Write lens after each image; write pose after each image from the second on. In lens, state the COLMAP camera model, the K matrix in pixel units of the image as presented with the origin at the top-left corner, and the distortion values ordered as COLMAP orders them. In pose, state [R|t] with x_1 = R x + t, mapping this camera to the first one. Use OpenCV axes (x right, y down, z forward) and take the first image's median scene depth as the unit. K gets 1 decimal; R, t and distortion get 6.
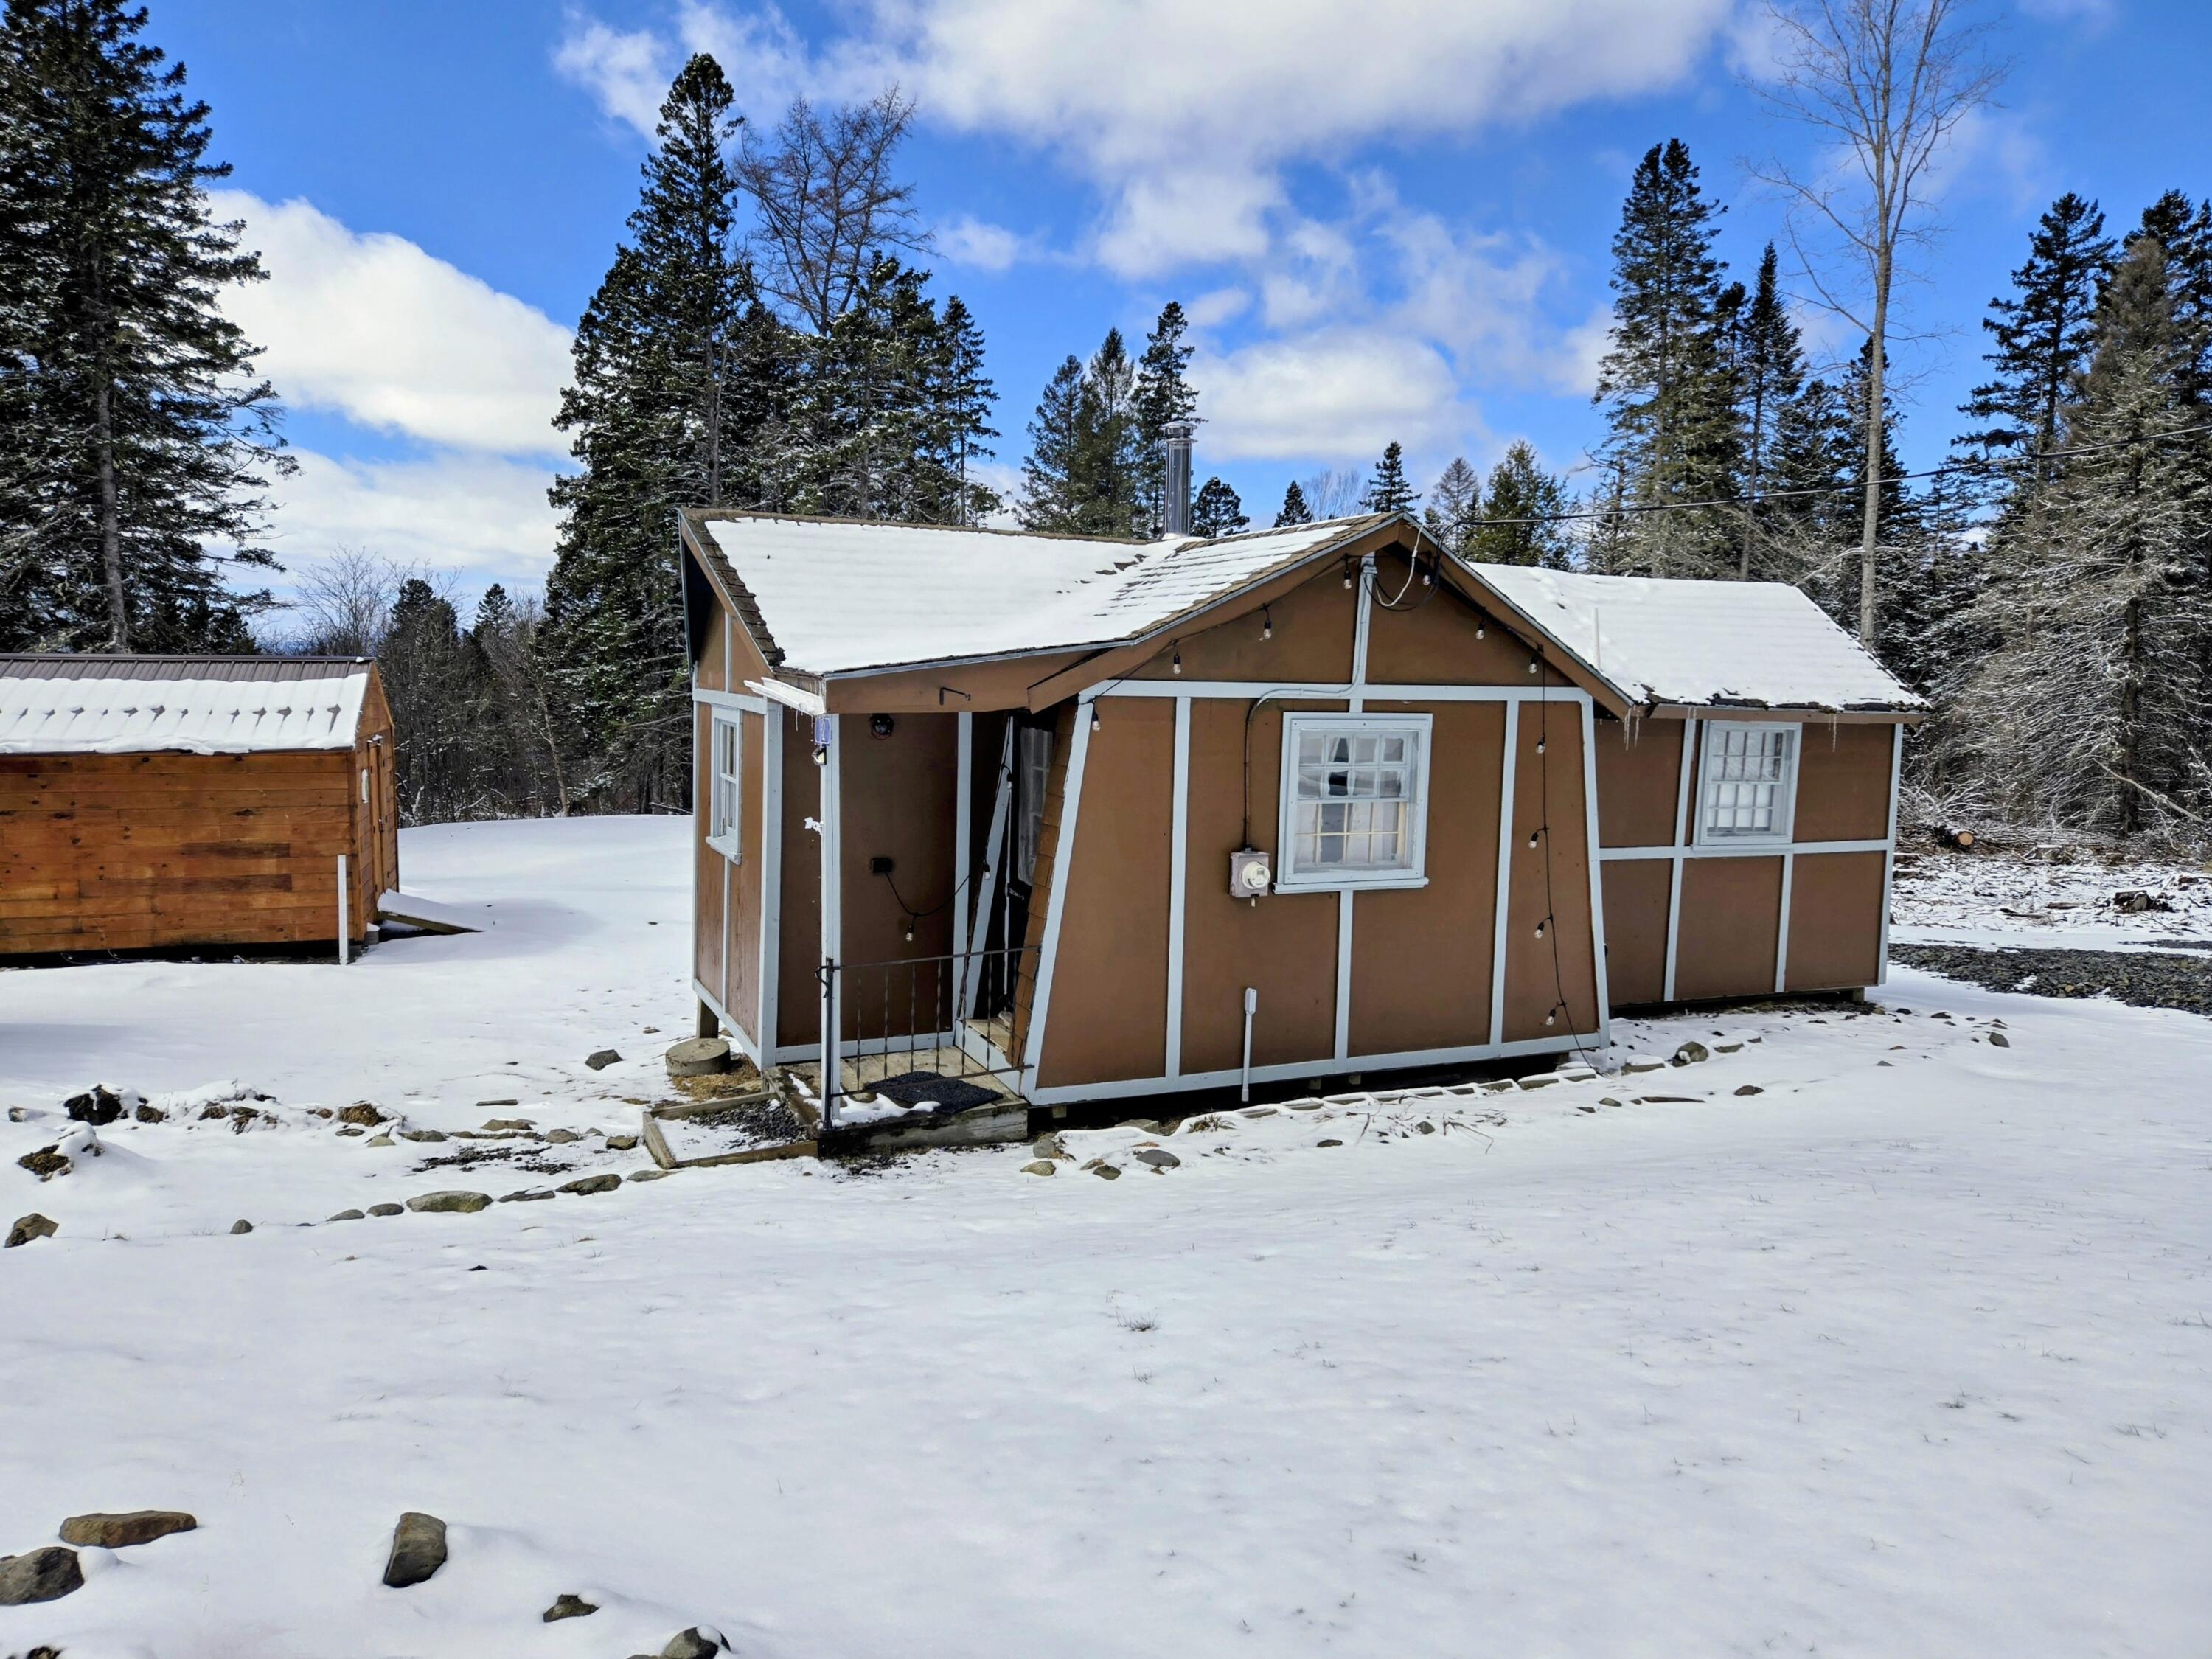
lens RADIAL K [[1458.4, 0, 1092.7], [0, 1458.4, 837.0], [0, 0, 1]] dist [0.079854, -0.059249]
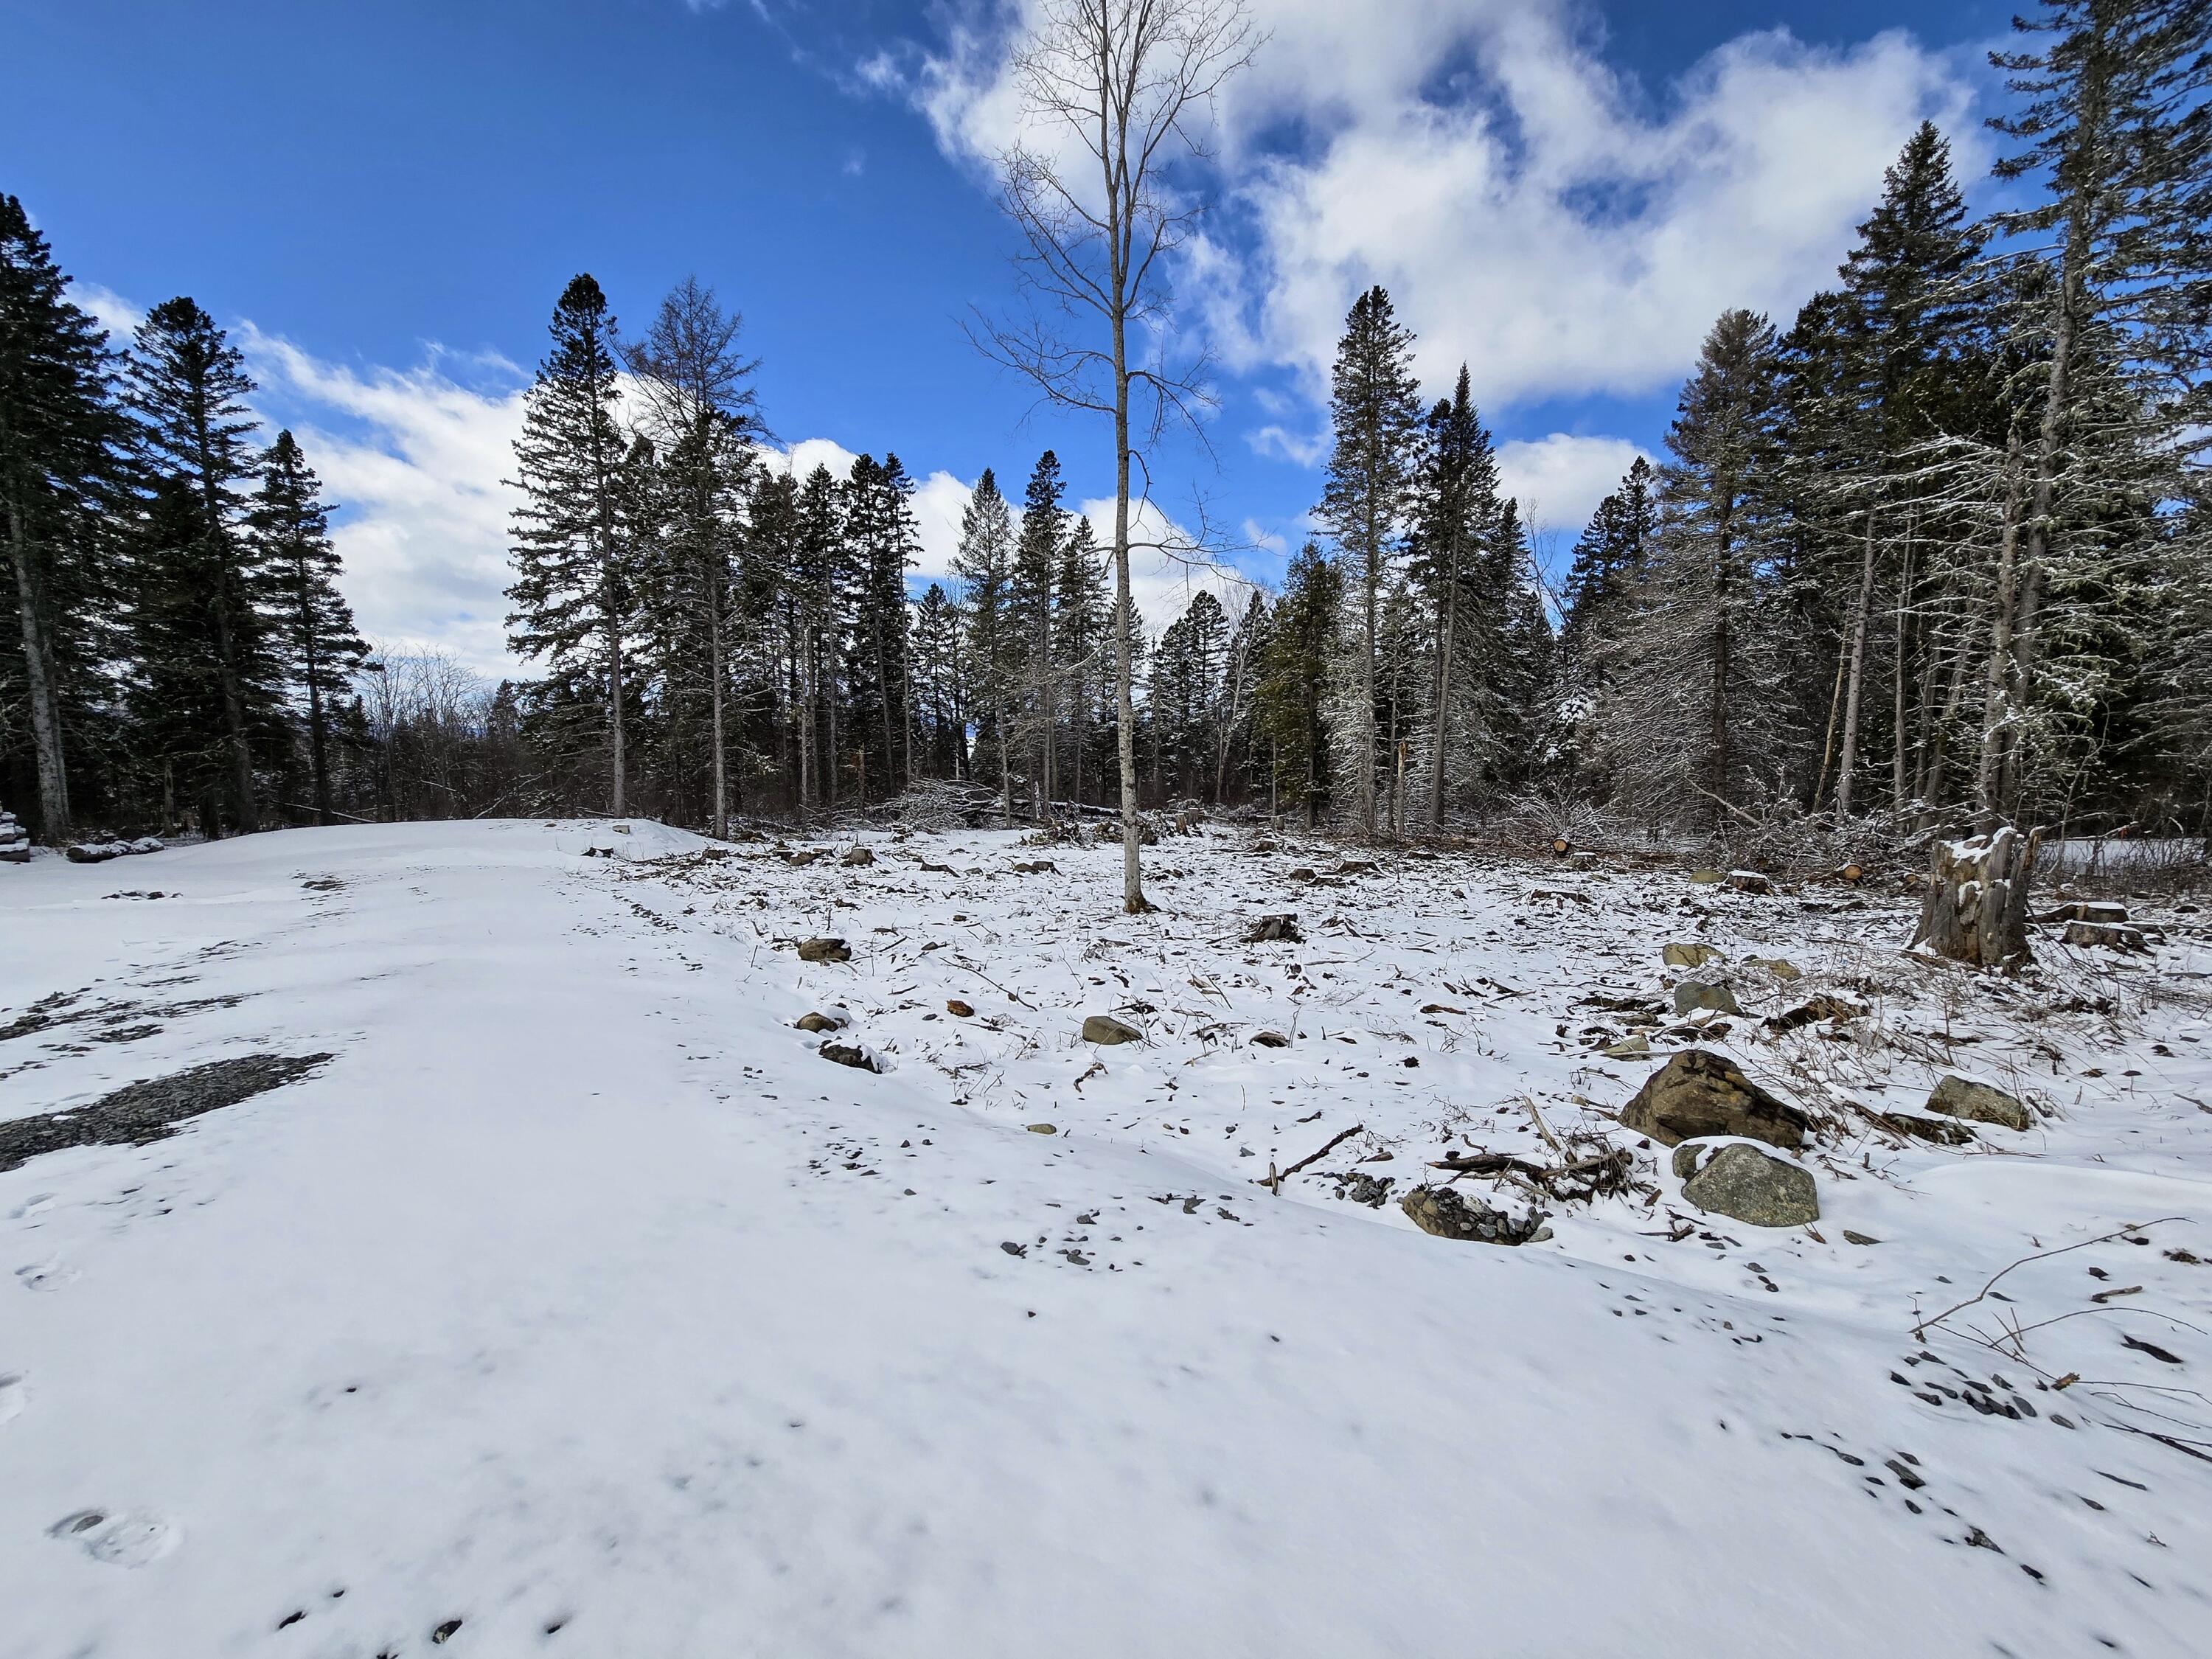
lens RADIAL K [[894.7, 0, 1107.9], [0, 894.7, 830.0], [0, 0, 1]] dist [0.000060, -0.000721]
pose [[0.983261, 0.006159, -0.182100, 1.173801], [-0.007206, 0.999961, -0.005088, -0.012623], [0.182061, 0.006315, 0.983267, 0.831920]]
